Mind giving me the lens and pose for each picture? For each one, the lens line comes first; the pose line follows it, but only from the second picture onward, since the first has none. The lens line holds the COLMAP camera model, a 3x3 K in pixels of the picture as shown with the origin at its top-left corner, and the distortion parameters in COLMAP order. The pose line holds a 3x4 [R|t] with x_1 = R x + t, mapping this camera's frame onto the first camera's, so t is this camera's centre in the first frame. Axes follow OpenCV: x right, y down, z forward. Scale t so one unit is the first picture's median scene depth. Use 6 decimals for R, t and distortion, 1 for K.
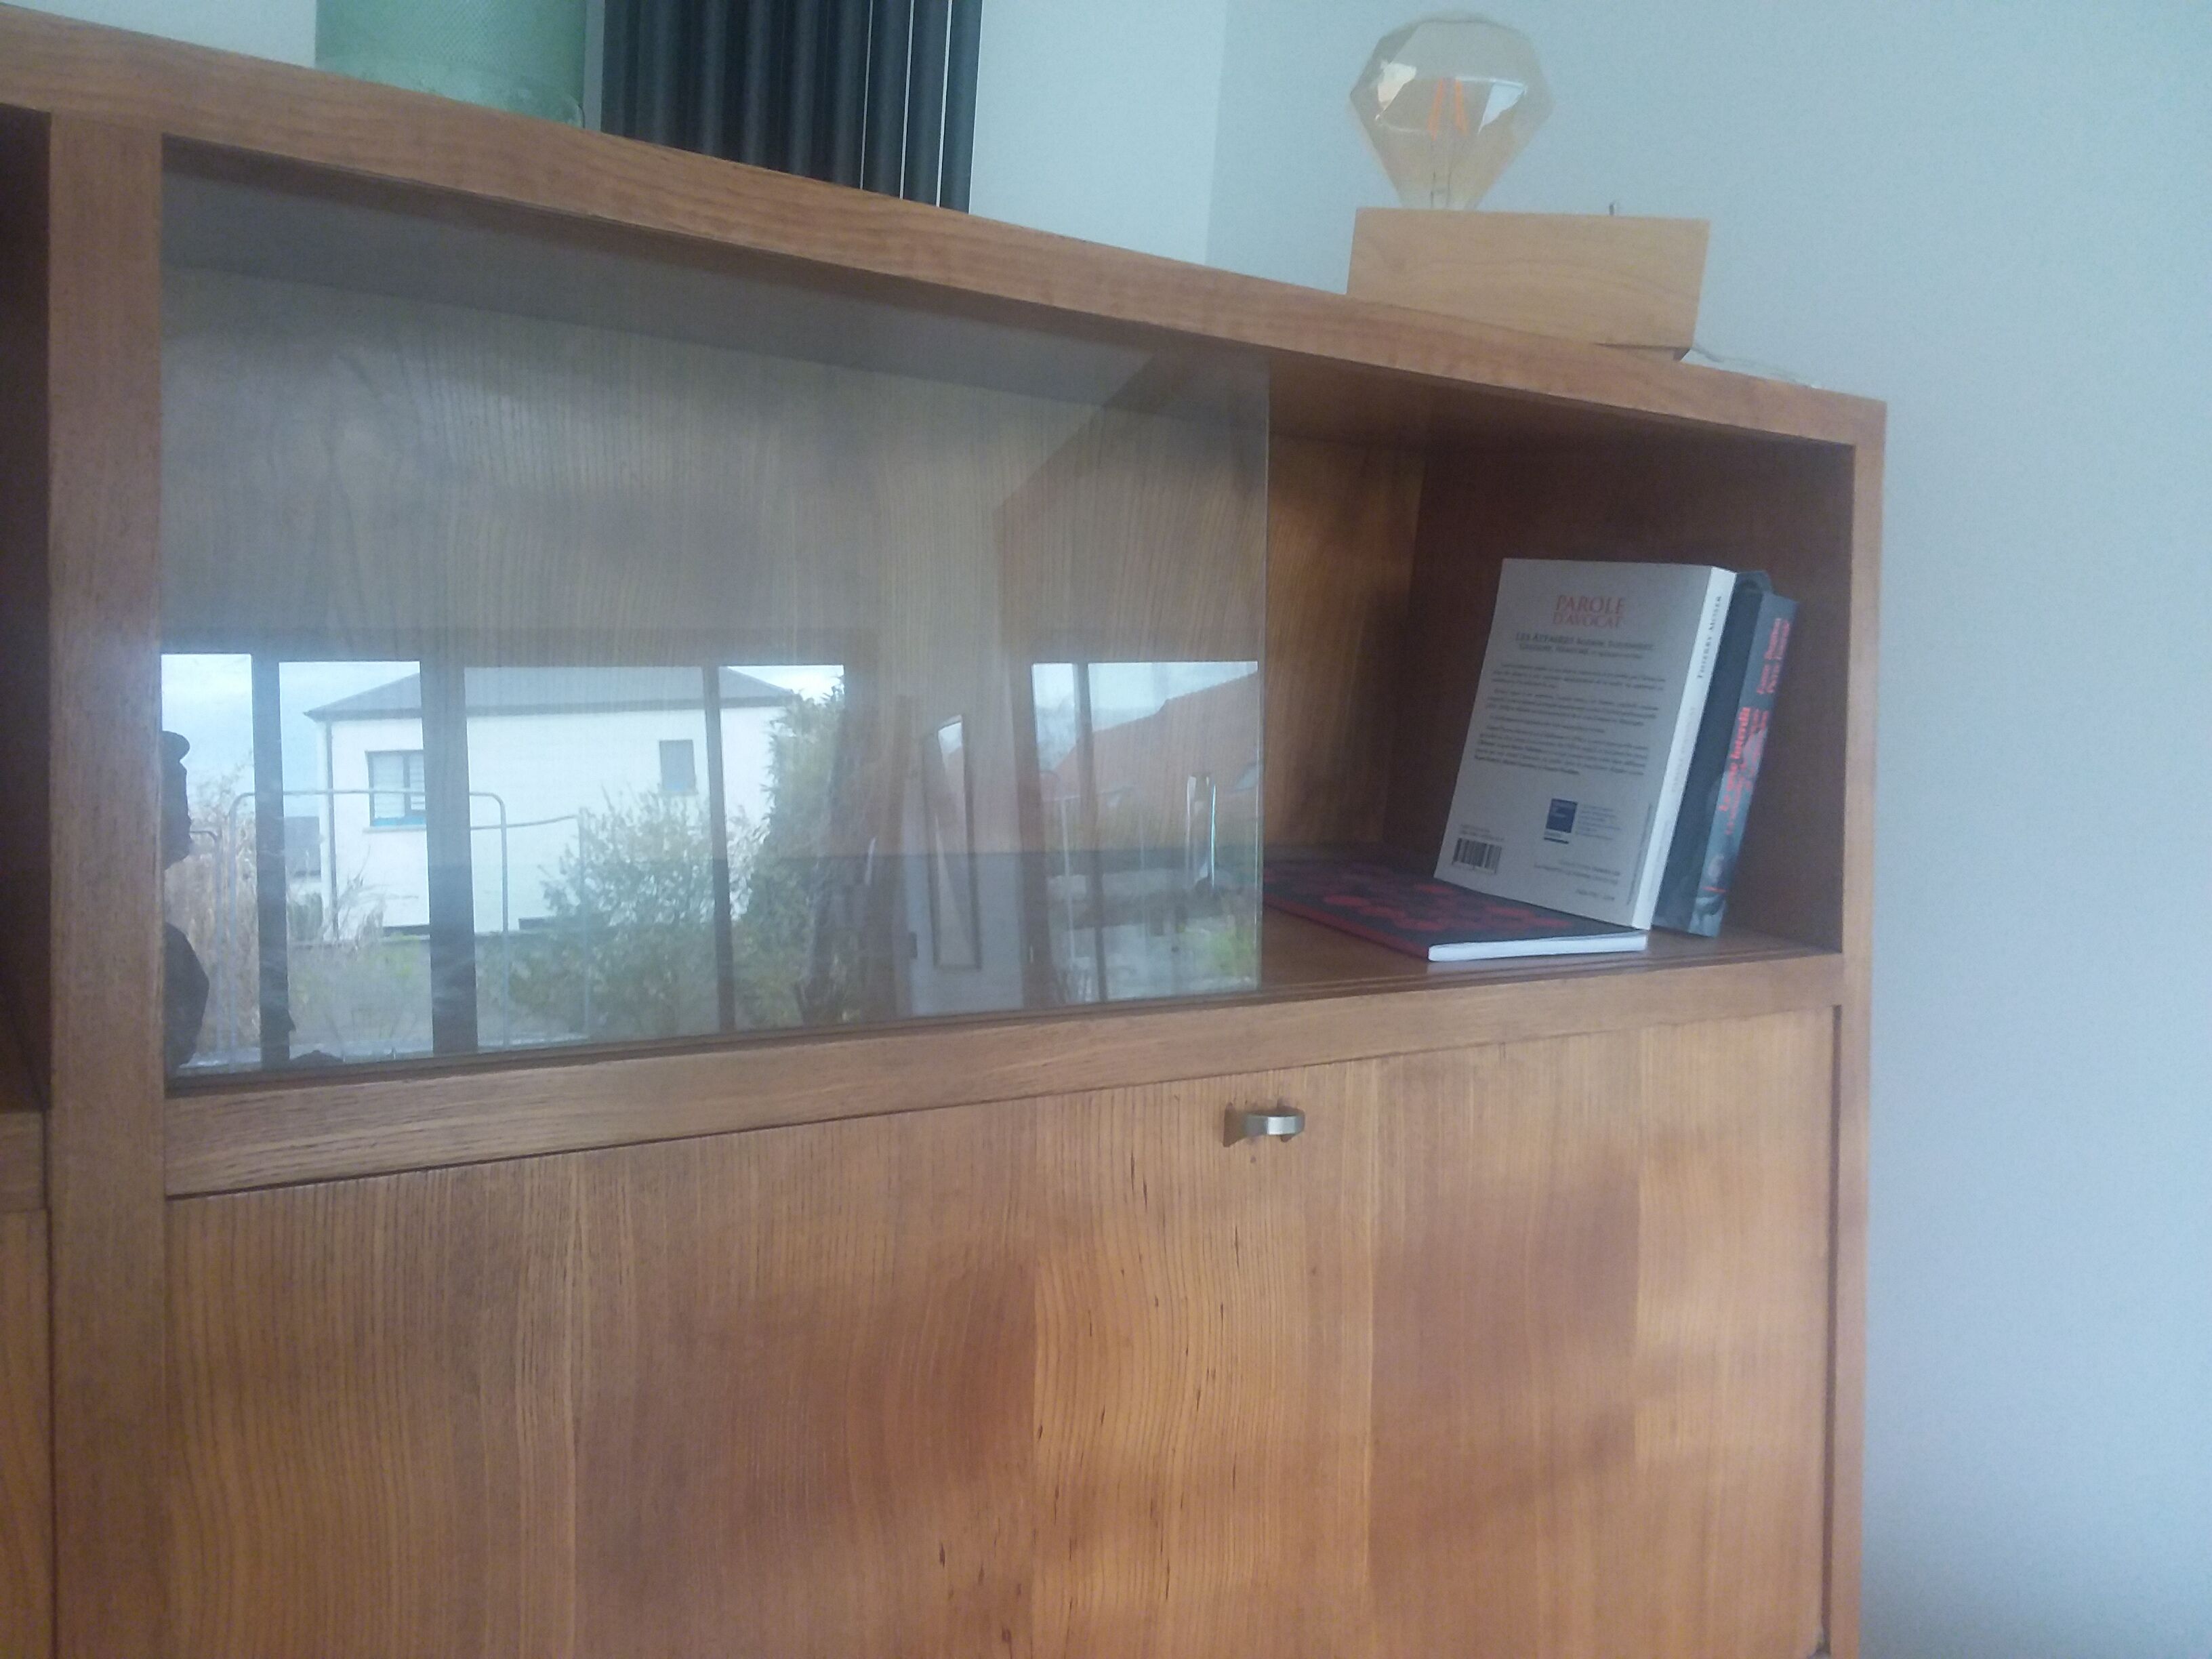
lens RADIAL K [[1808.7, 0, 1112.5], [0, 1808.7, 820.4], [0, 0, 1]] dist [0.121240, -0.186116]
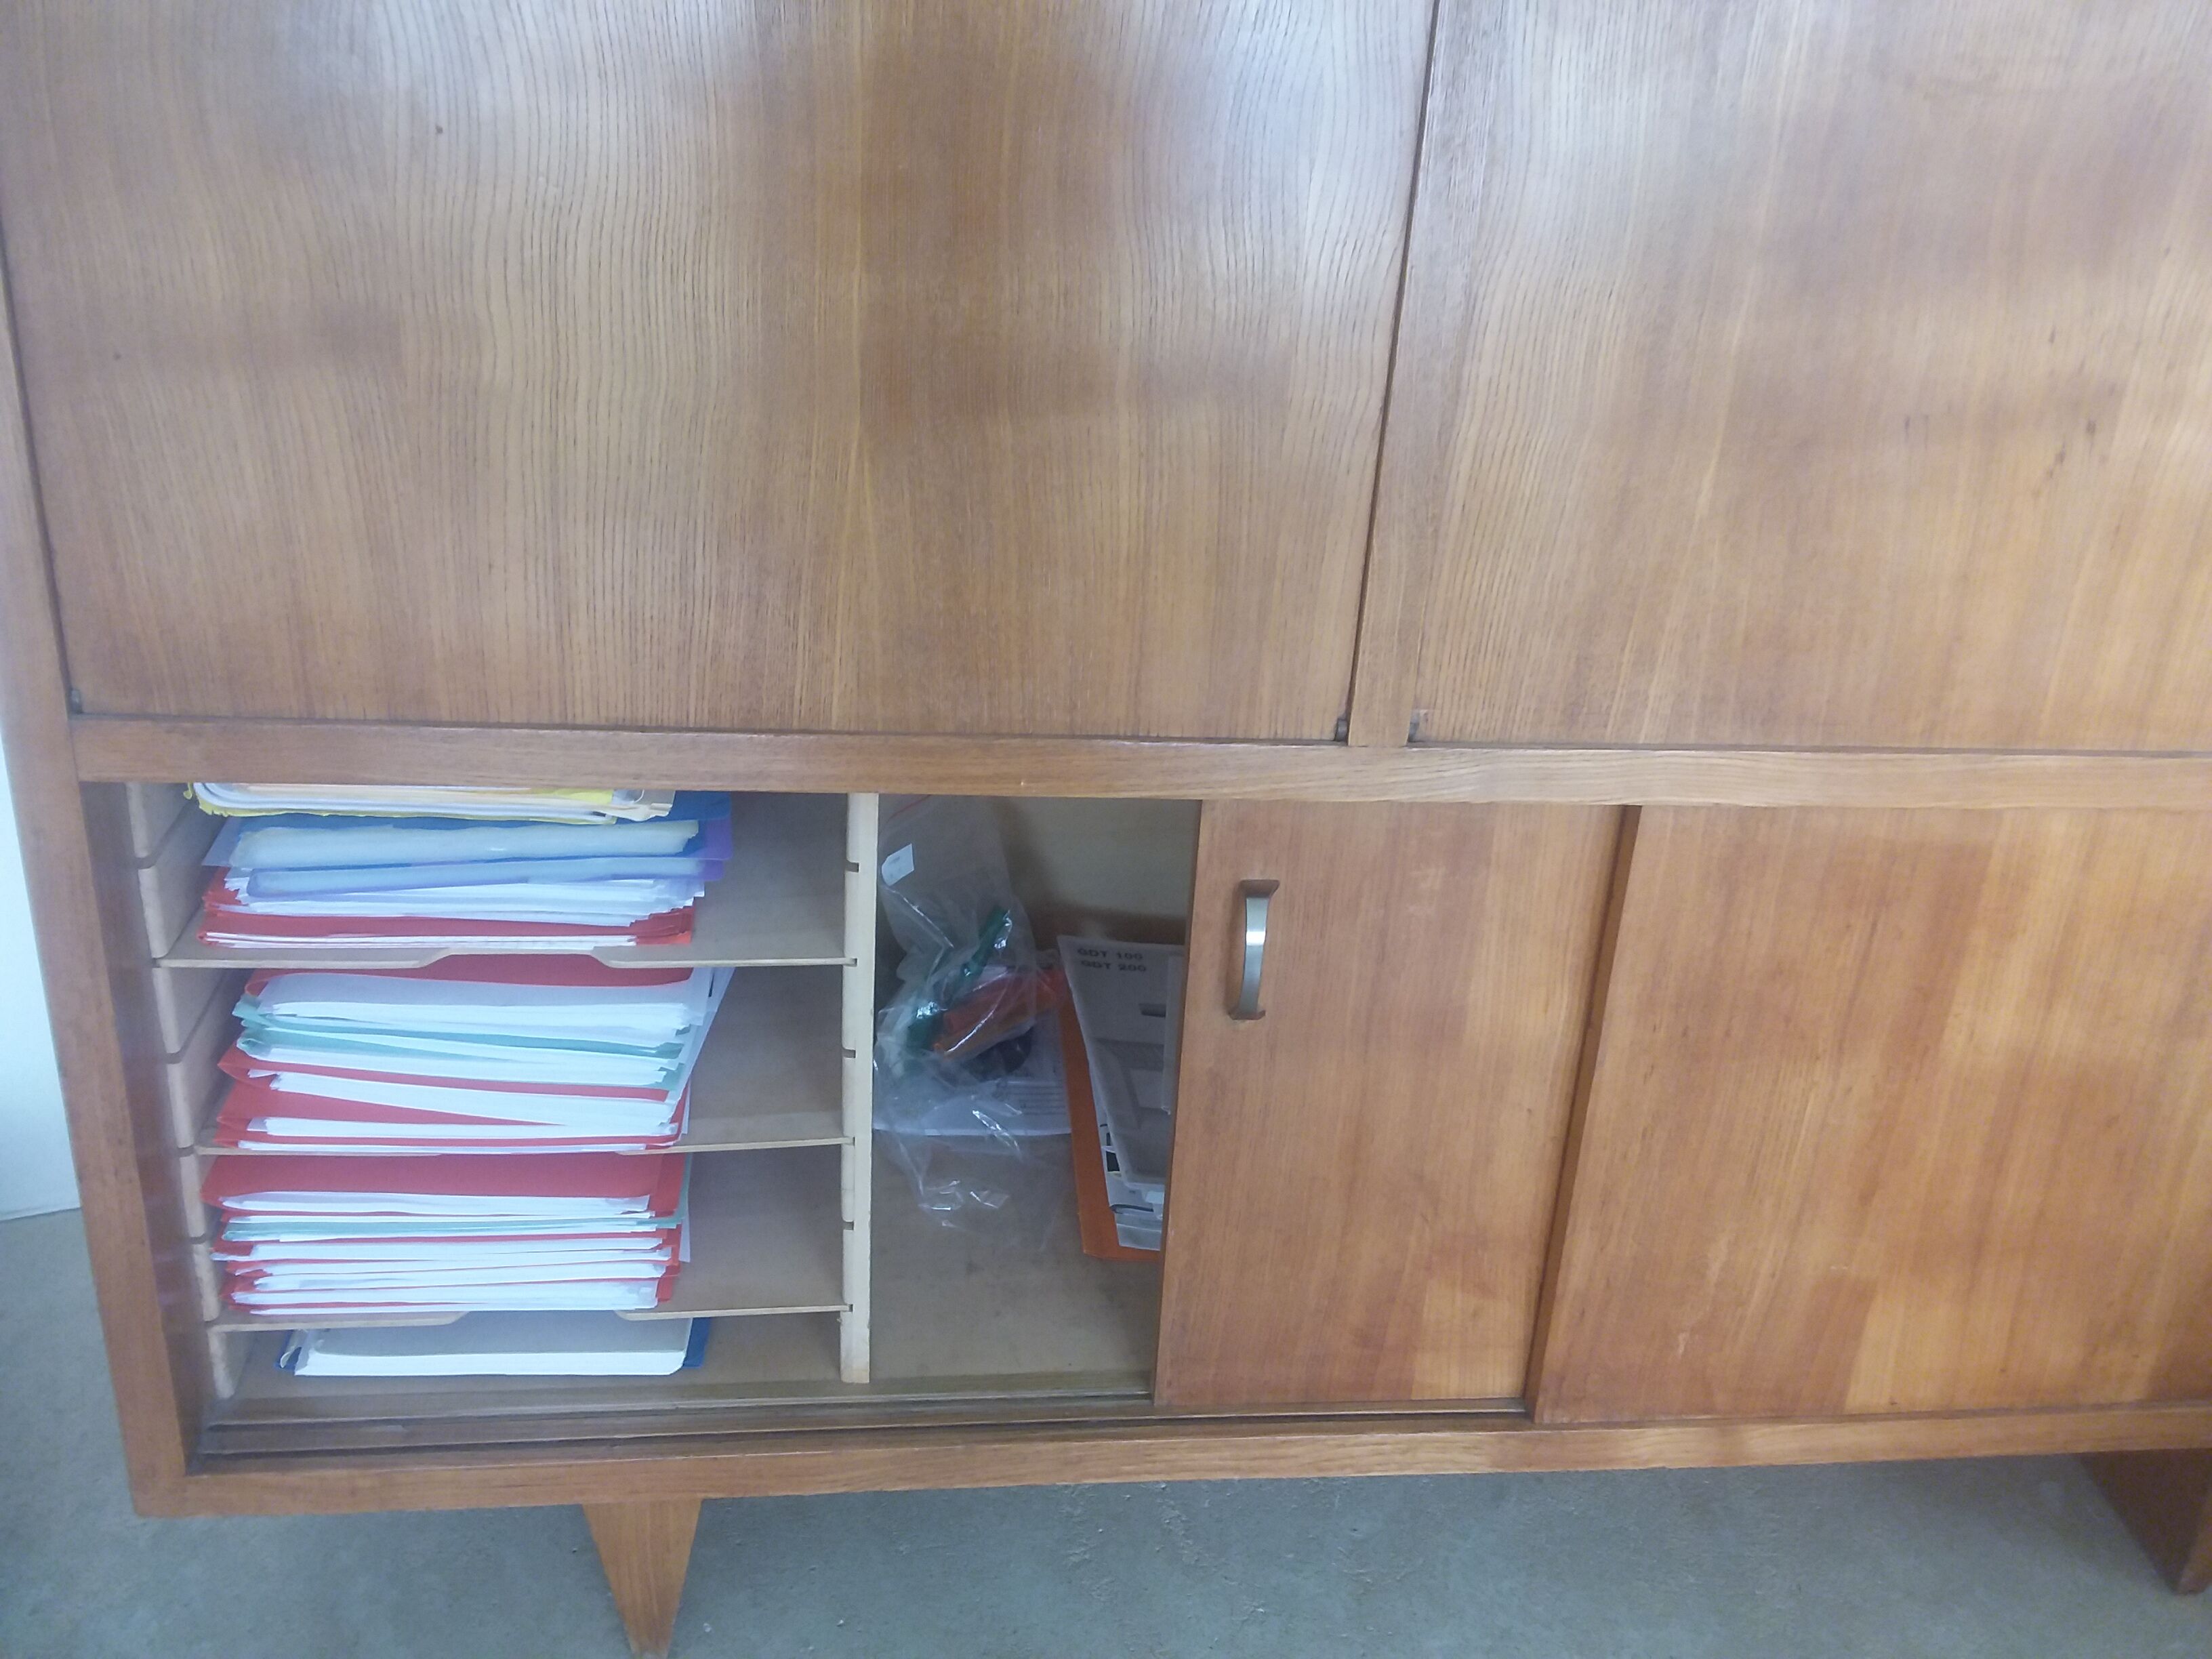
lens RADIAL K [[1808.7, 0, 1067.8], [0, 1808.7, 846.2], [0, 0, 1]] dist [0.121240, -0.186116]
pose [[0.874935, 0.212572, -0.435087, -0.043937], [-0.056652, 0.937260, 0.343997, 0.231430], [0.480914, -0.276326, 0.832085, -0.230830]]
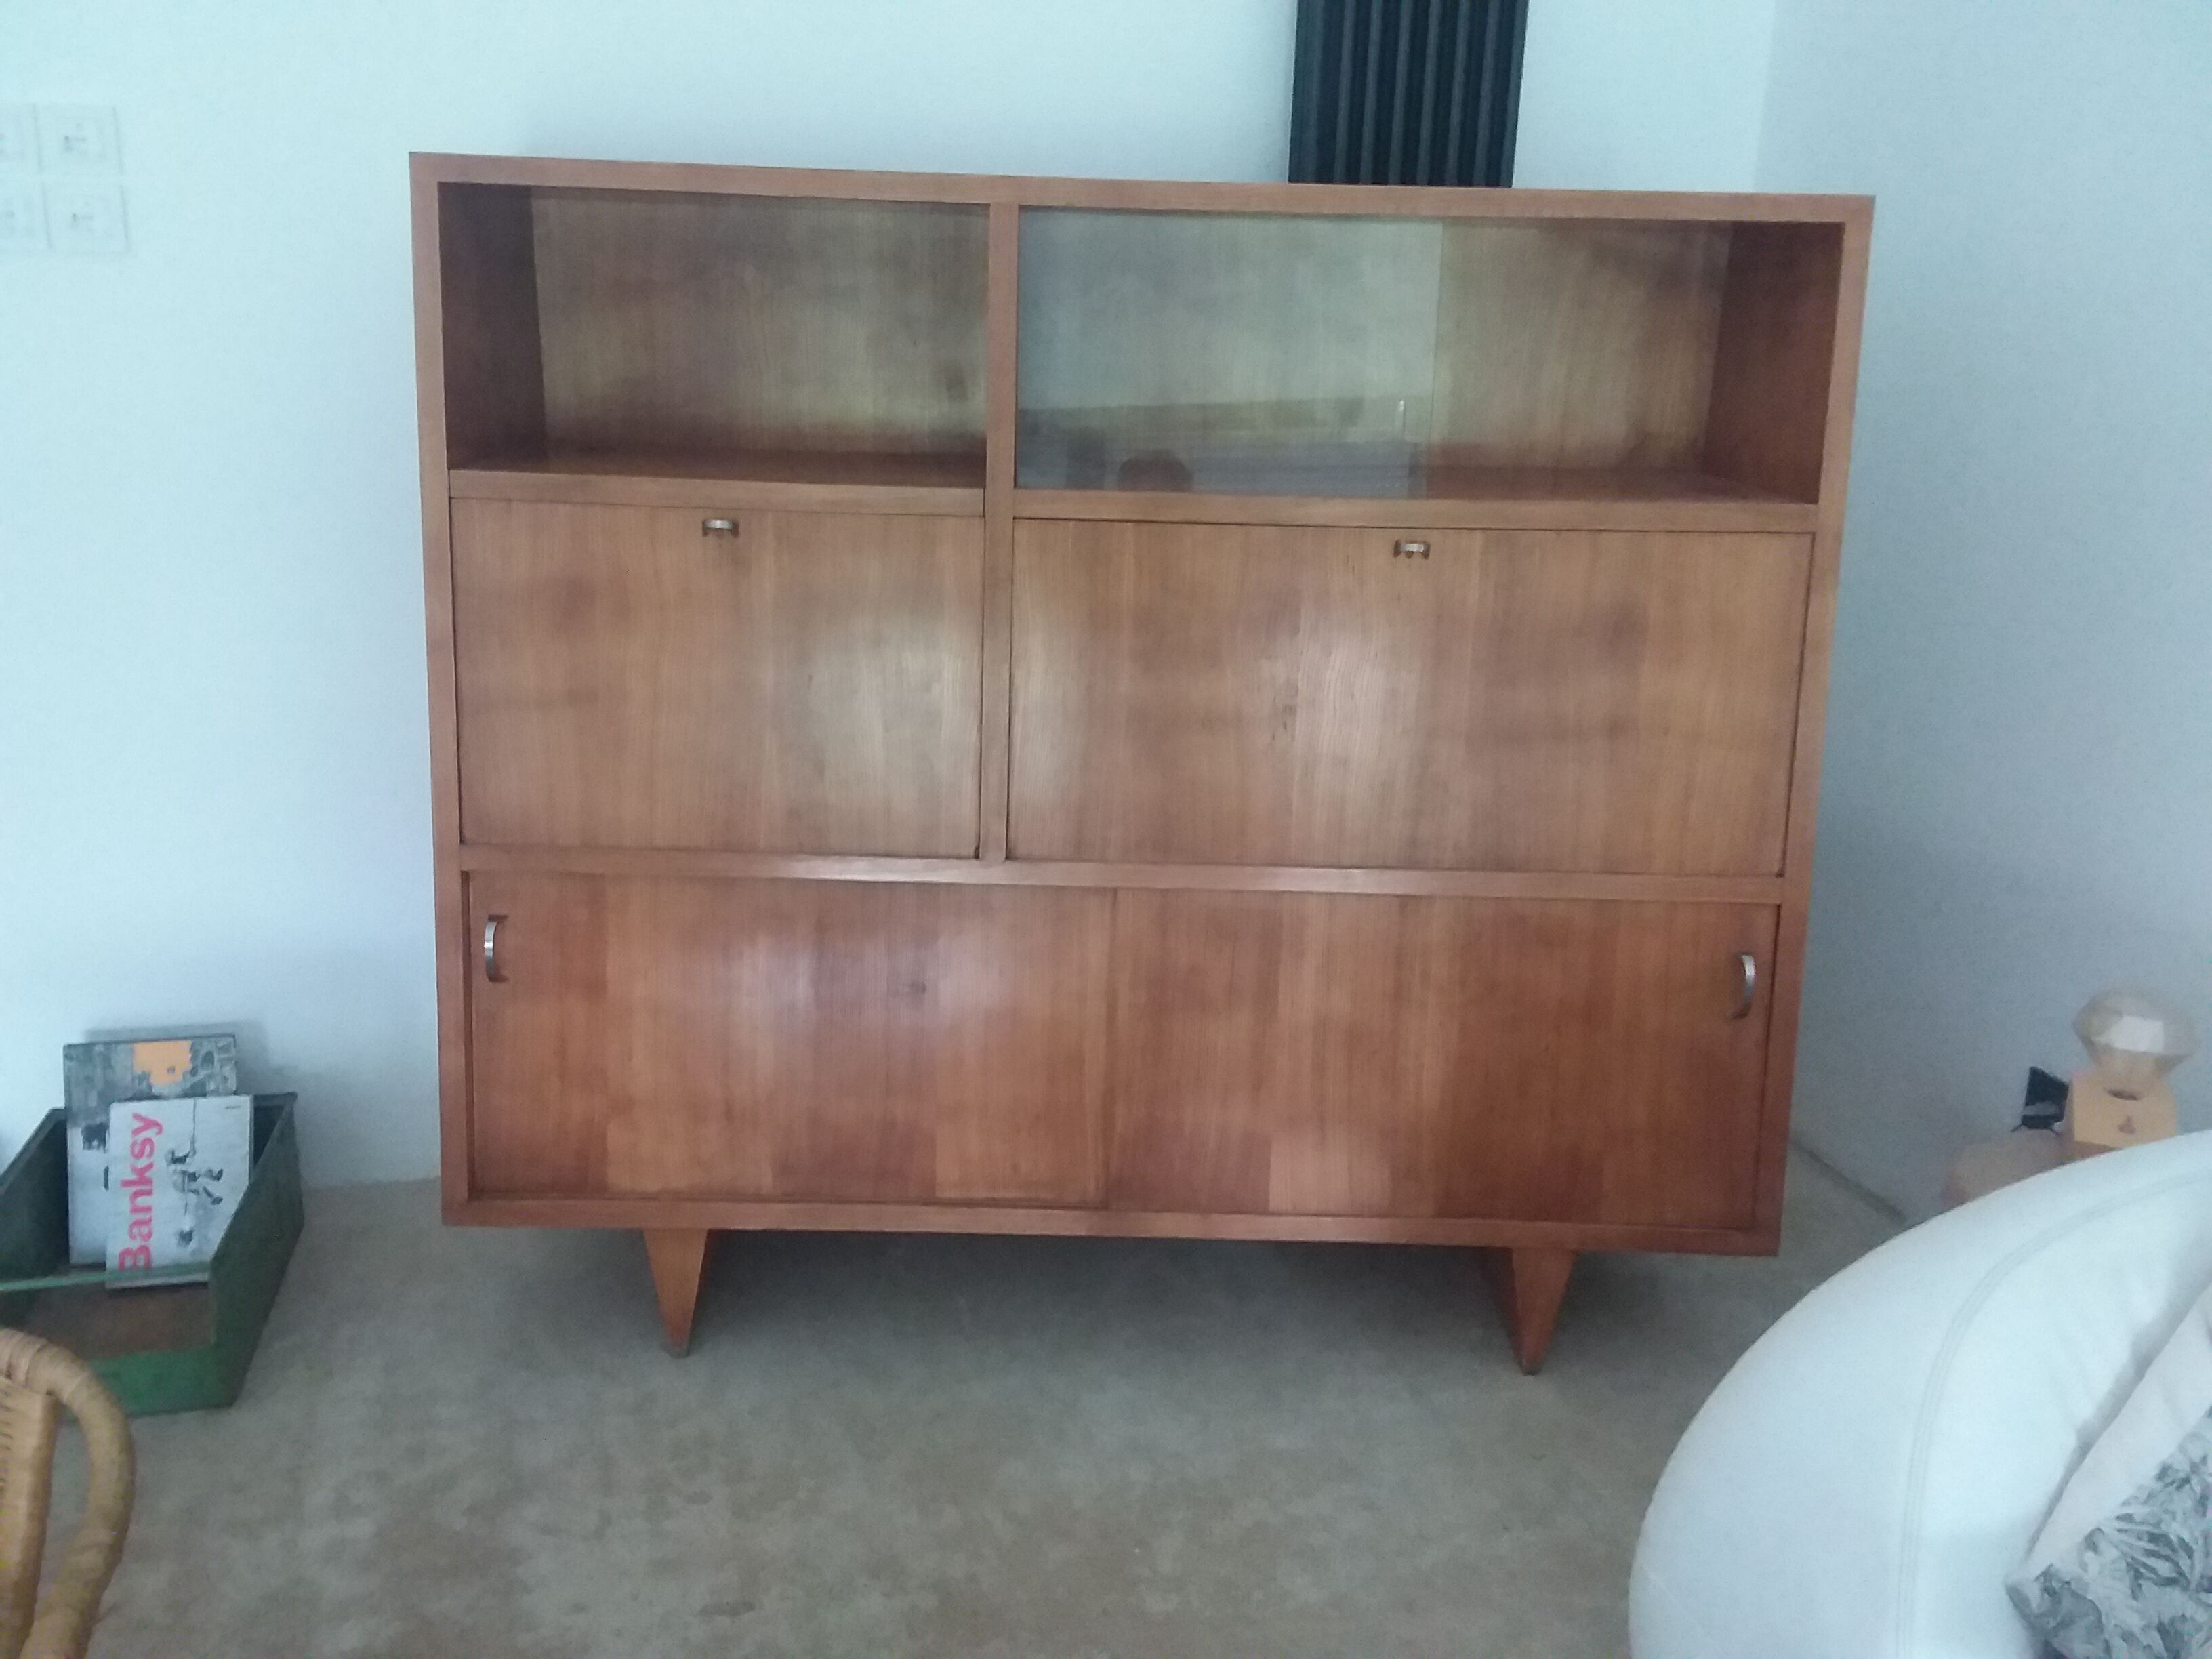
lens RADIAL K [[1808.7, 0, 1066.6], [0, 1808.7, 817.9], [0, 0, 1]] dist [0.121240, -0.186116]
pose [[0.824706, 0.096263, -0.557310, 0.838125], [-0.032574, 0.991857, 0.123120, 0.182829], [0.564624, -0.083384, 0.821126, -0.990236]]
